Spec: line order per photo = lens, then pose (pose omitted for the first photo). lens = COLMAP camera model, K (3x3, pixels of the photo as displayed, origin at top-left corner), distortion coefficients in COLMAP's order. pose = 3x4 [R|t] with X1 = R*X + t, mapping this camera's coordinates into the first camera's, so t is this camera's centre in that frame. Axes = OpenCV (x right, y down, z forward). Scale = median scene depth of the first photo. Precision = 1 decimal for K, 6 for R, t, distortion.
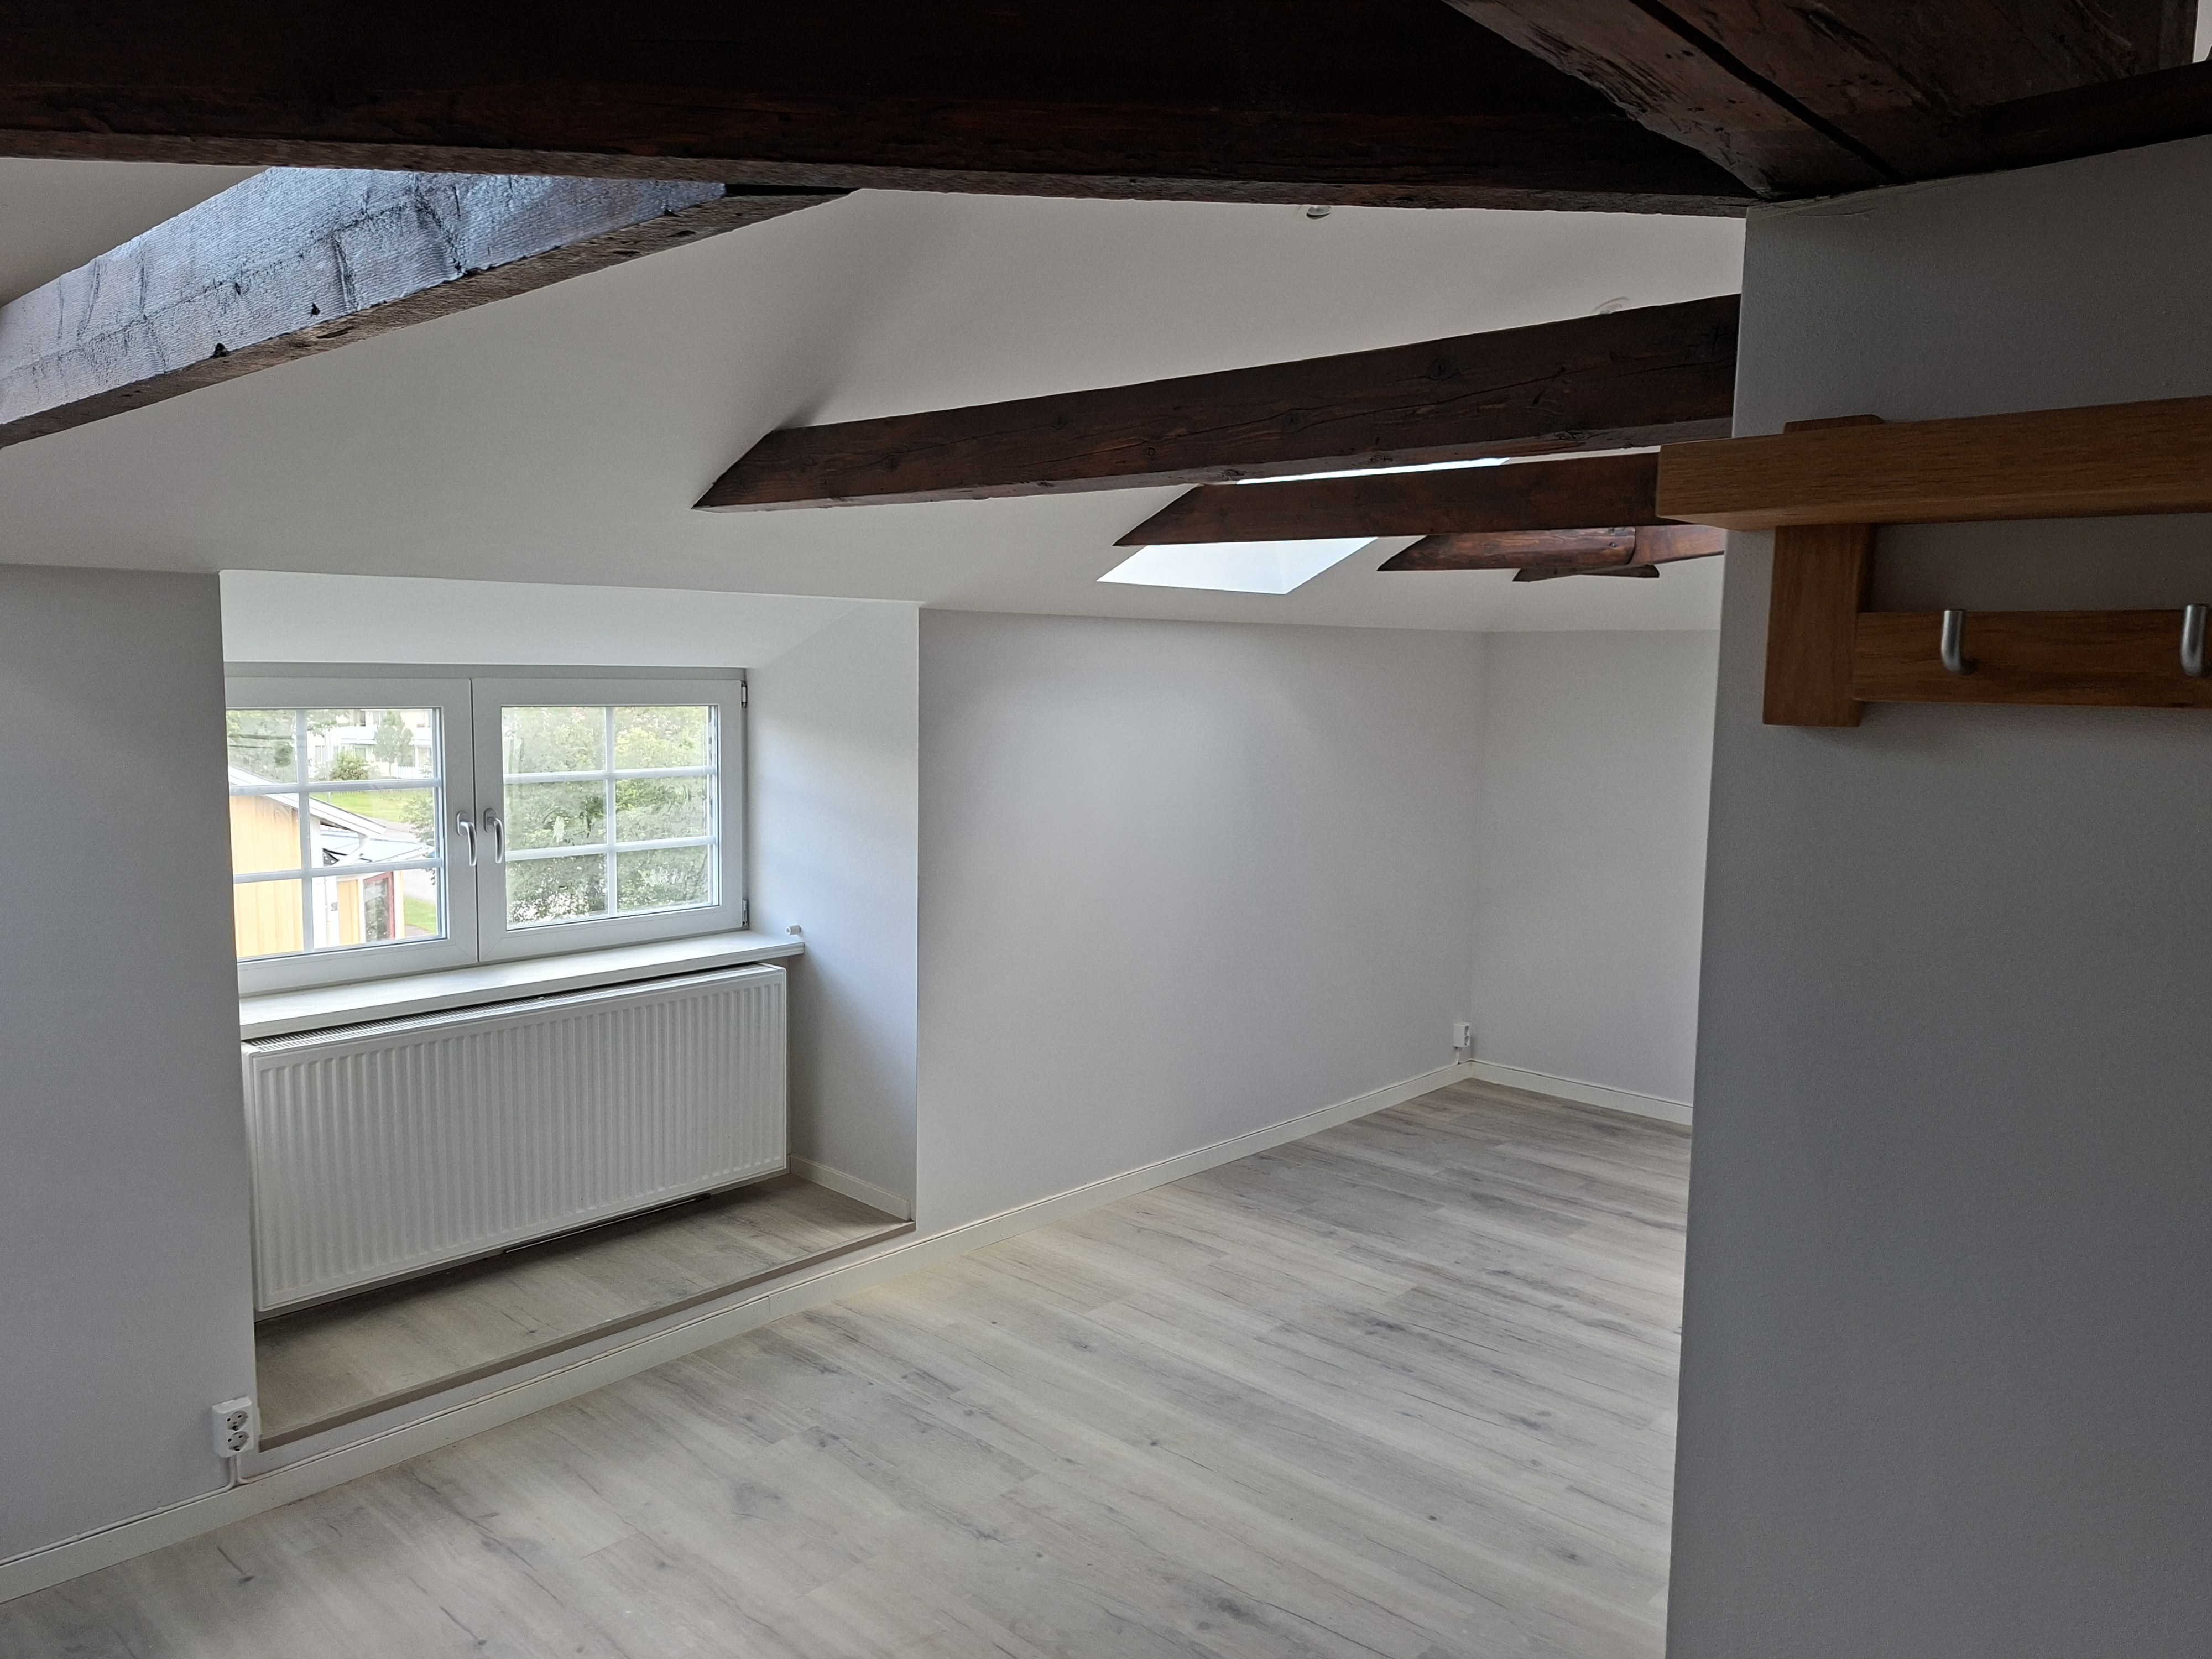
lens RADIAL K [[1520.3, 0, 1146.5], [0, 1520.3, 827.2], [0, 0, 1]] dist [0.086643, -0.090035]
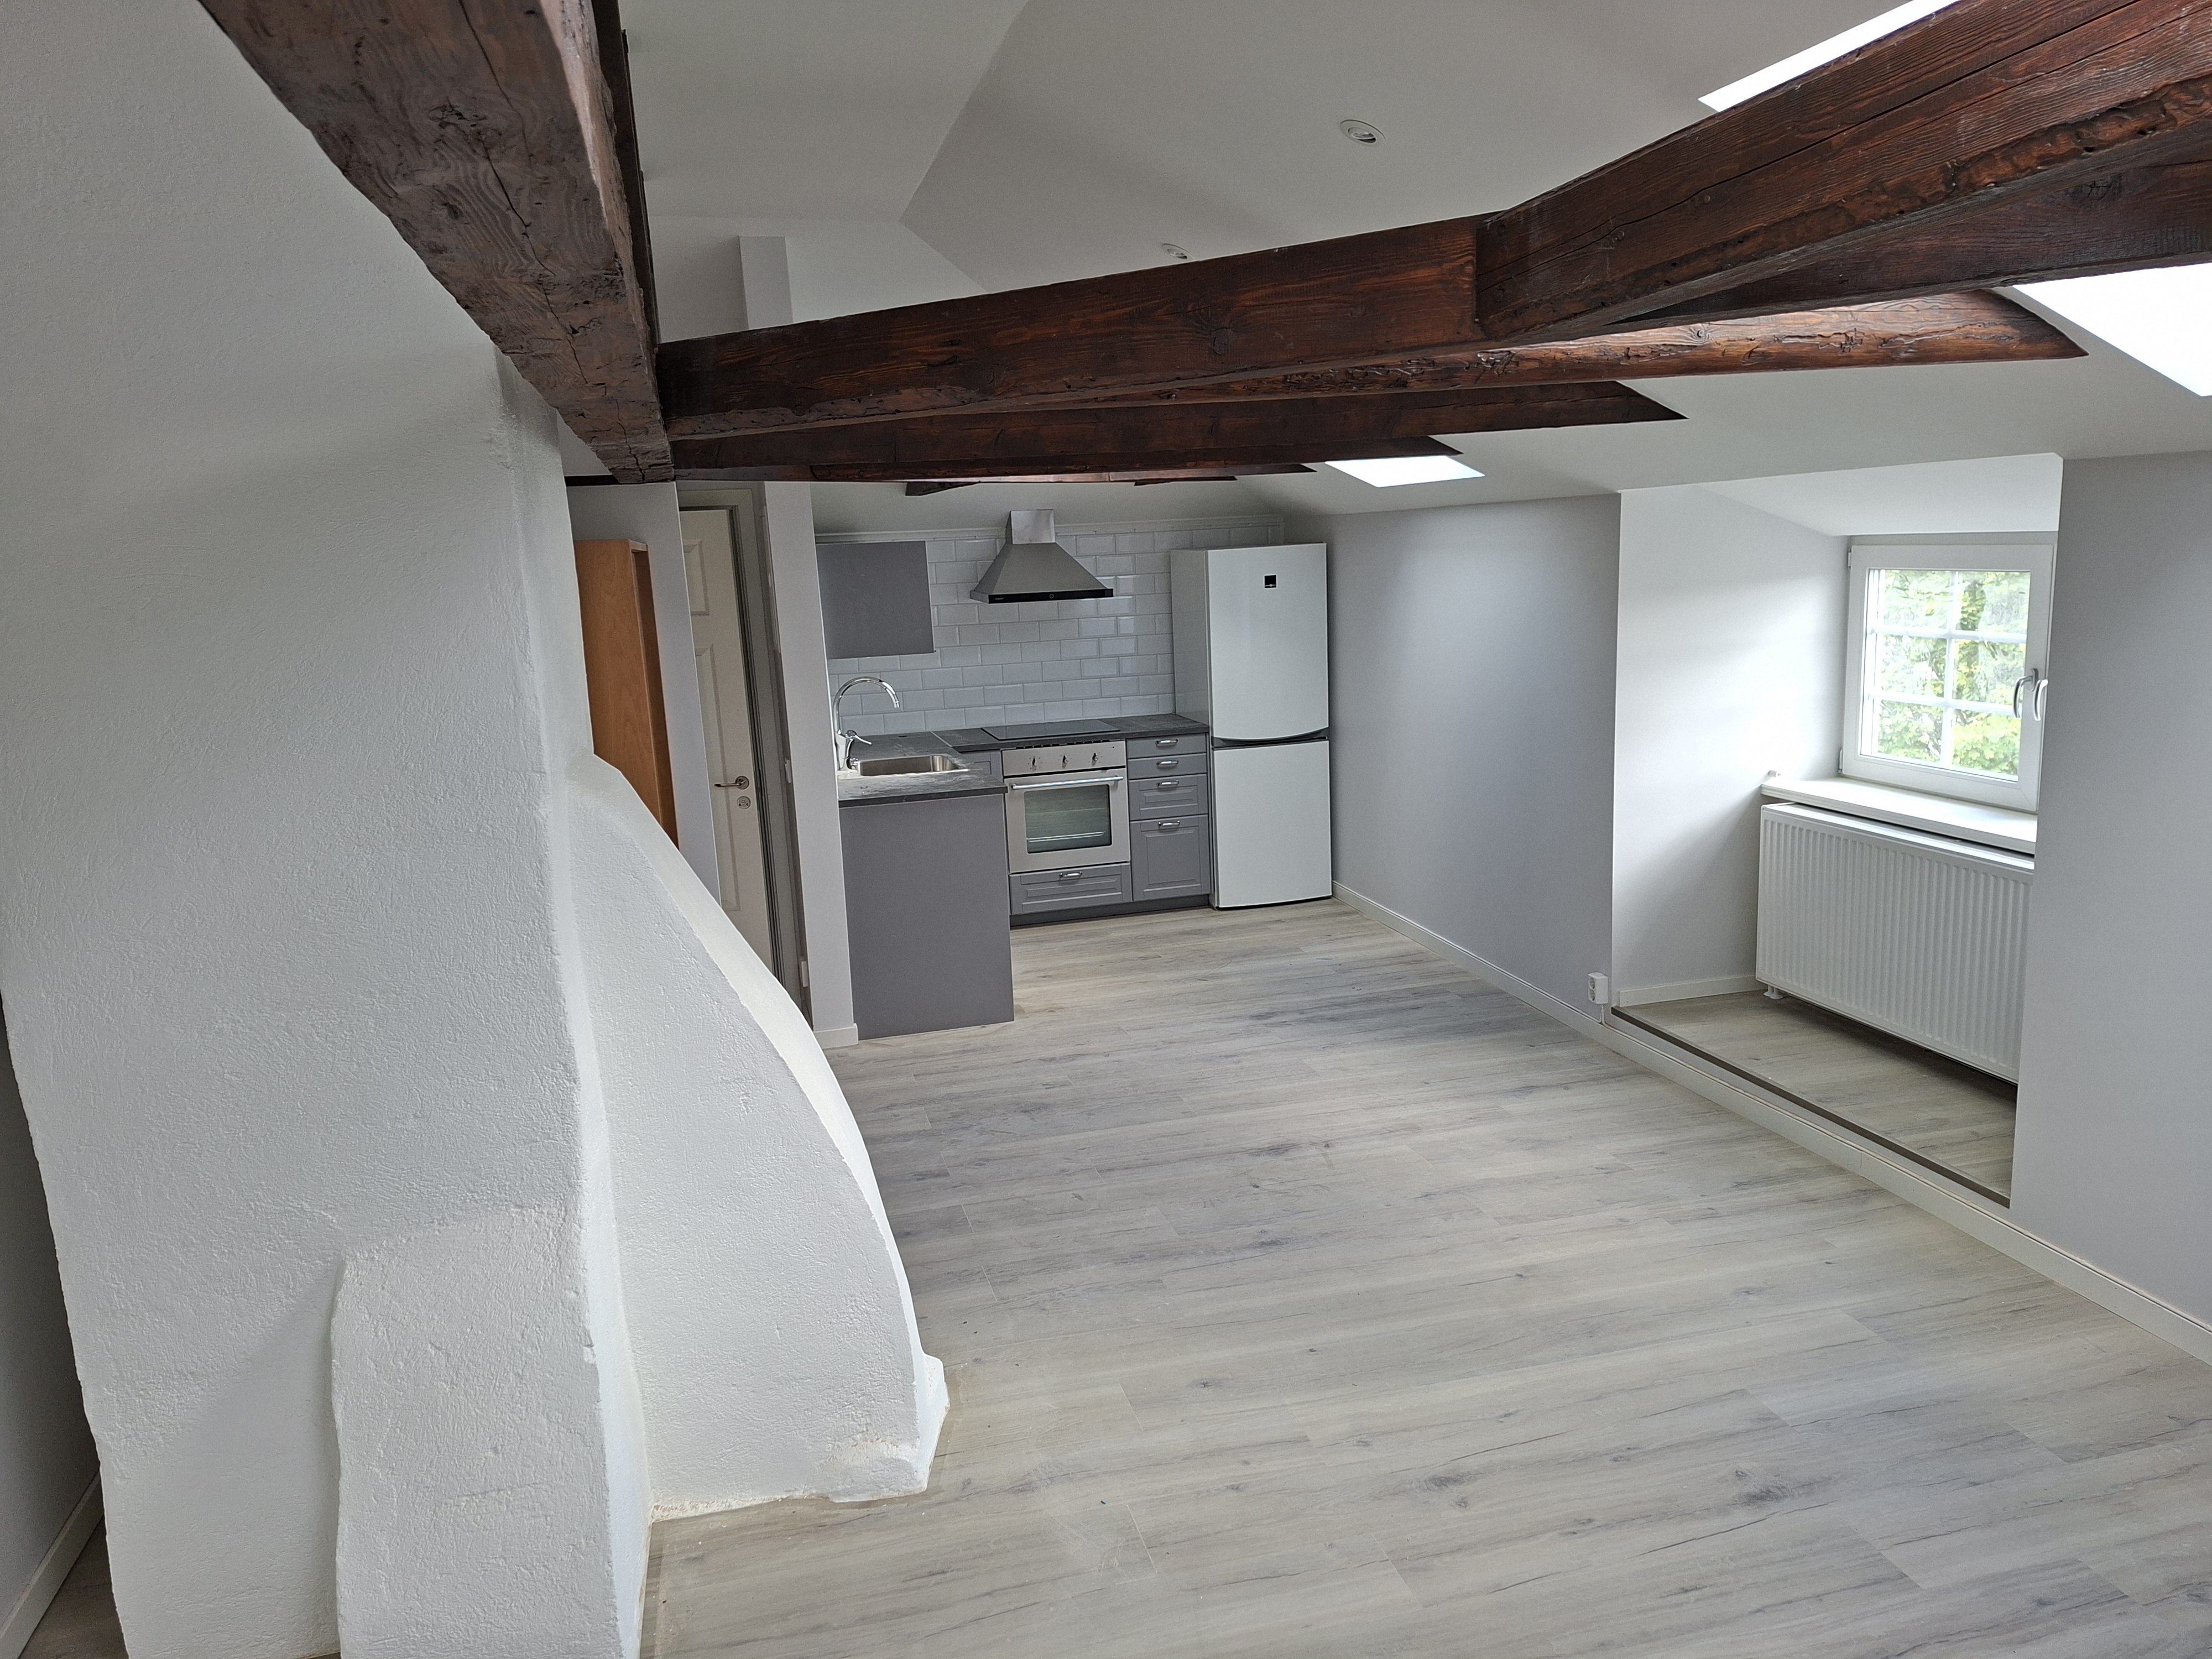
lens RADIAL K [[1509.0, 0, 1107.8], [0, 1509.0, 862.9], [0, 0, 1]] dist [0.053680, -0.082382]
pose [[-0.534426, 0.183887, -0.824970, 0.869259], [-0.051261, 0.967198, 0.248797, -0.118683], [0.843660, 0.175253, -0.507469, 1.088801]]
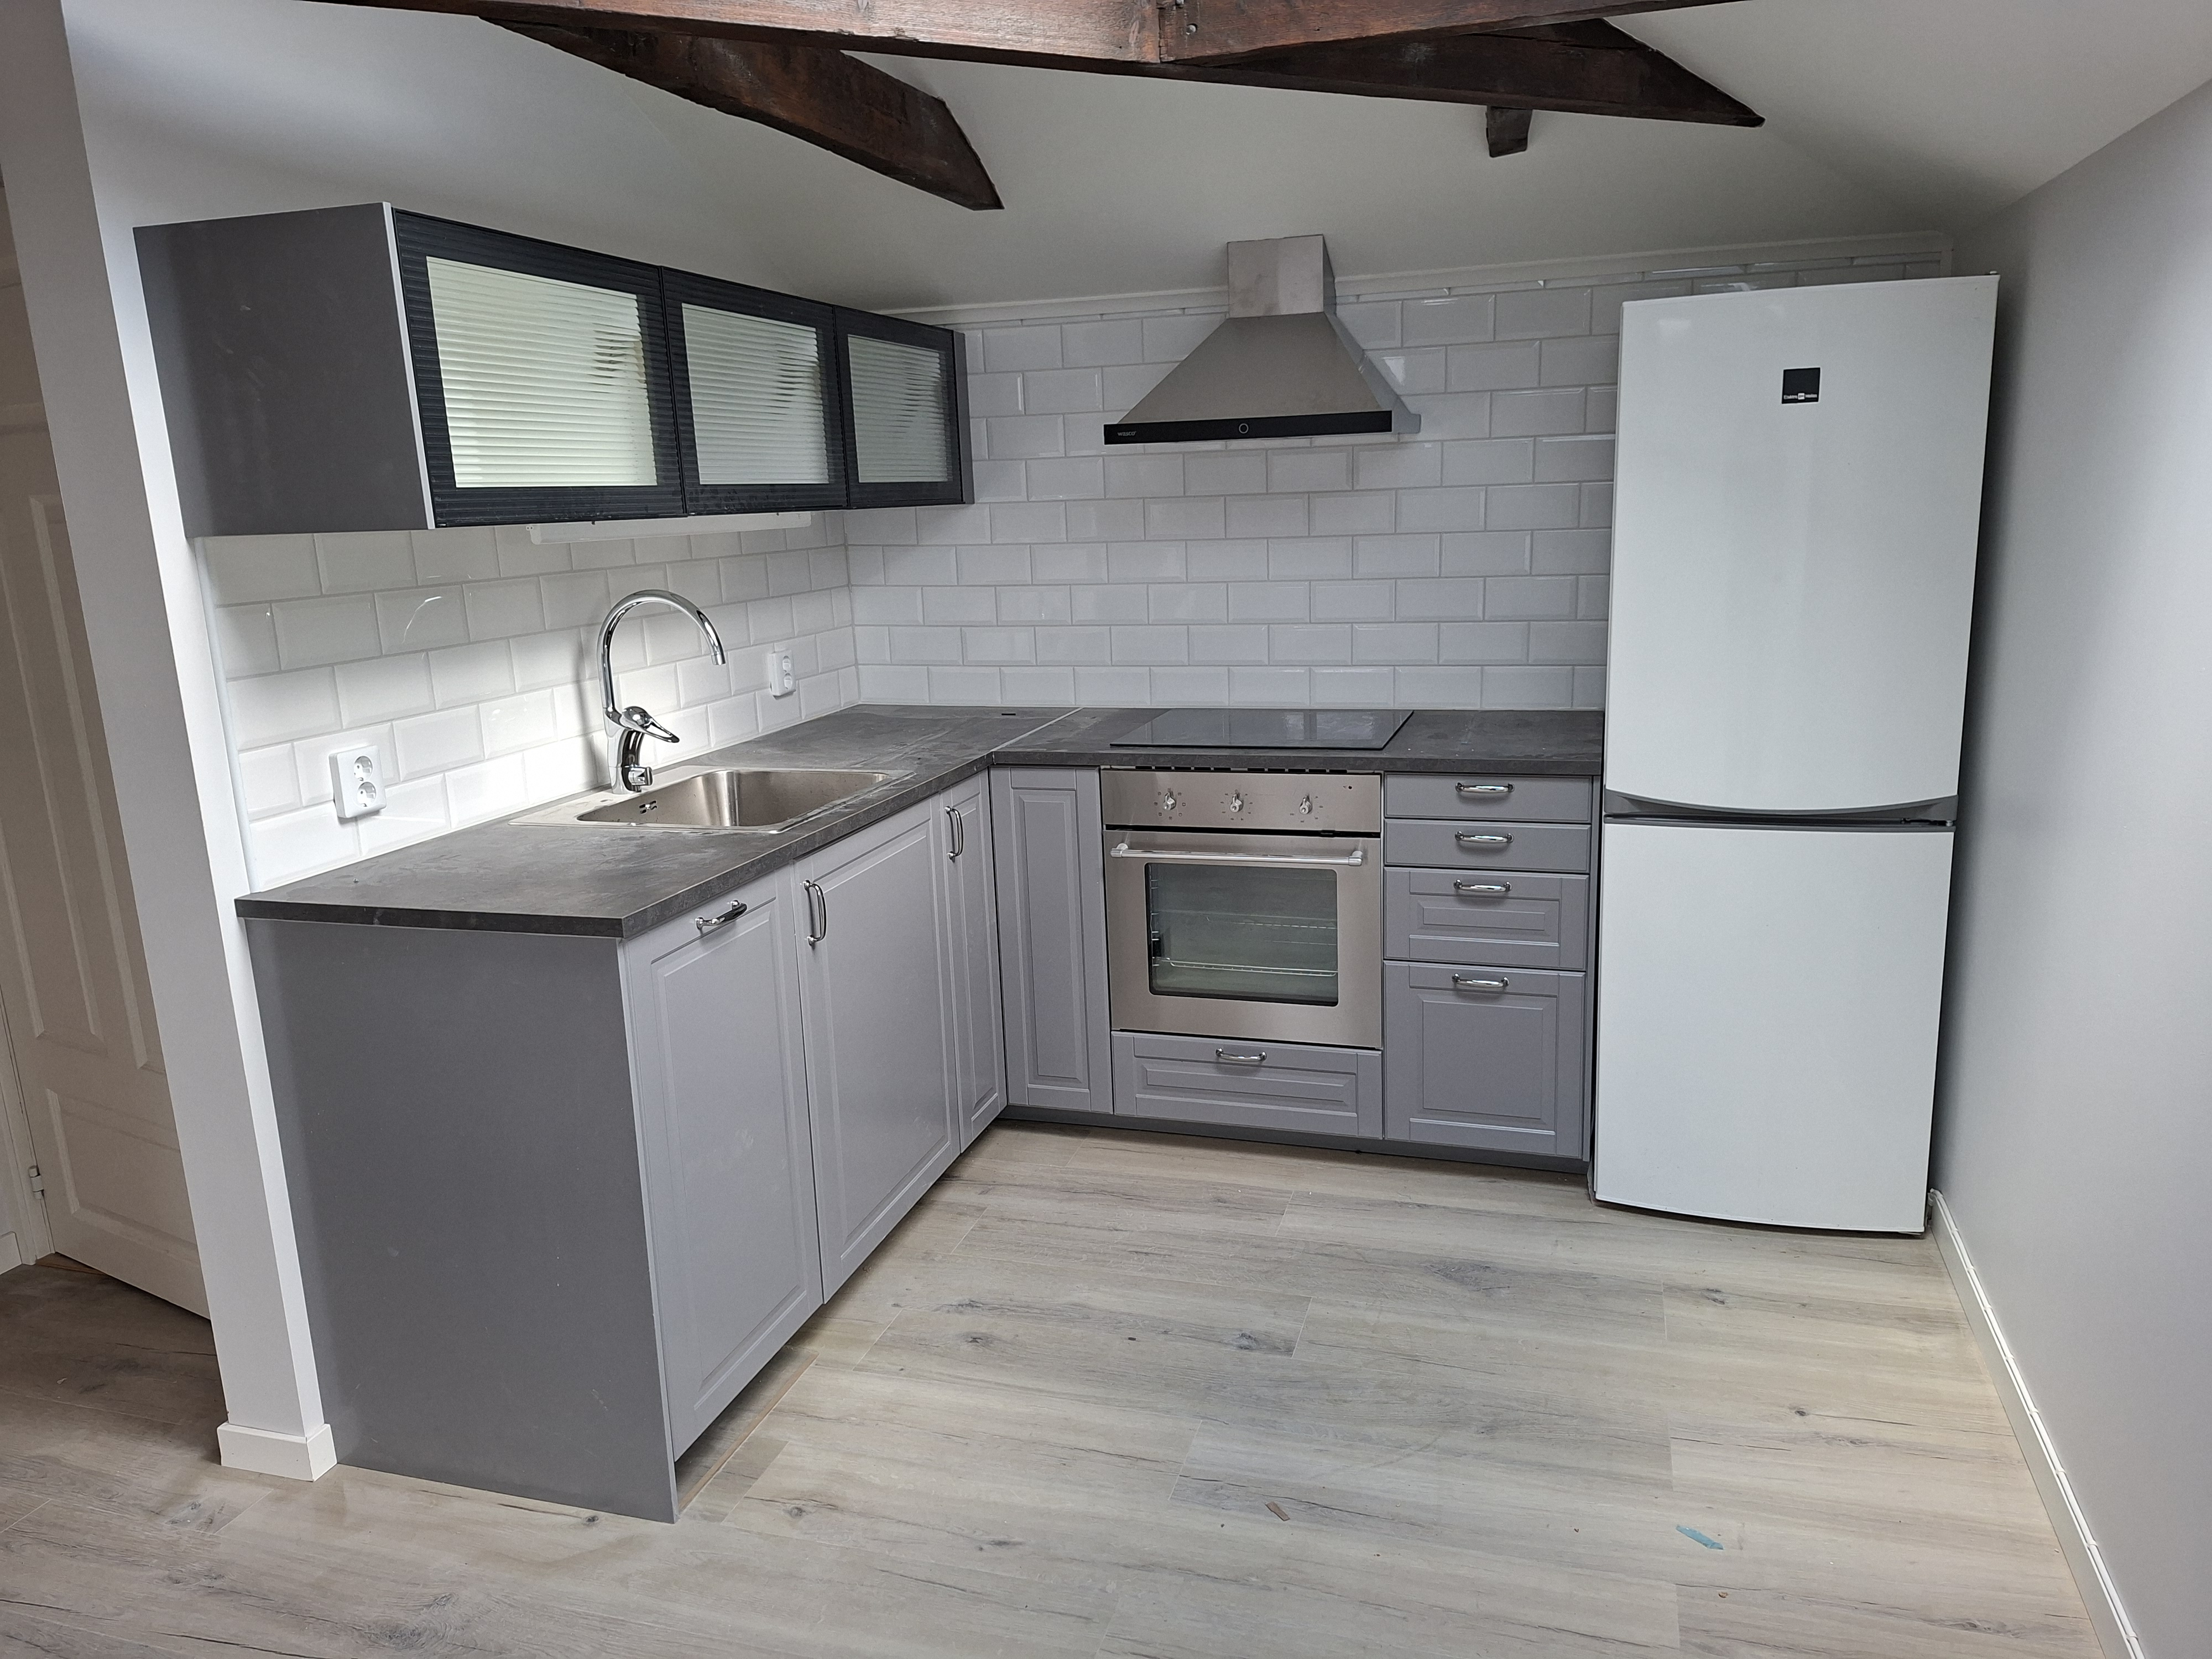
lens RADIAL K [[1520.3, 0, 1146.5], [0, 1520.3, 827.2], [0, 0, 1]] dist [0.086643, -0.090035]
pose [[-0.896748, 0.112454, -0.428015, -0.222139], [-0.026672, 0.951684, 0.305920, -0.019763], [0.441737, 0.285749, -0.850421, 0.775504]]
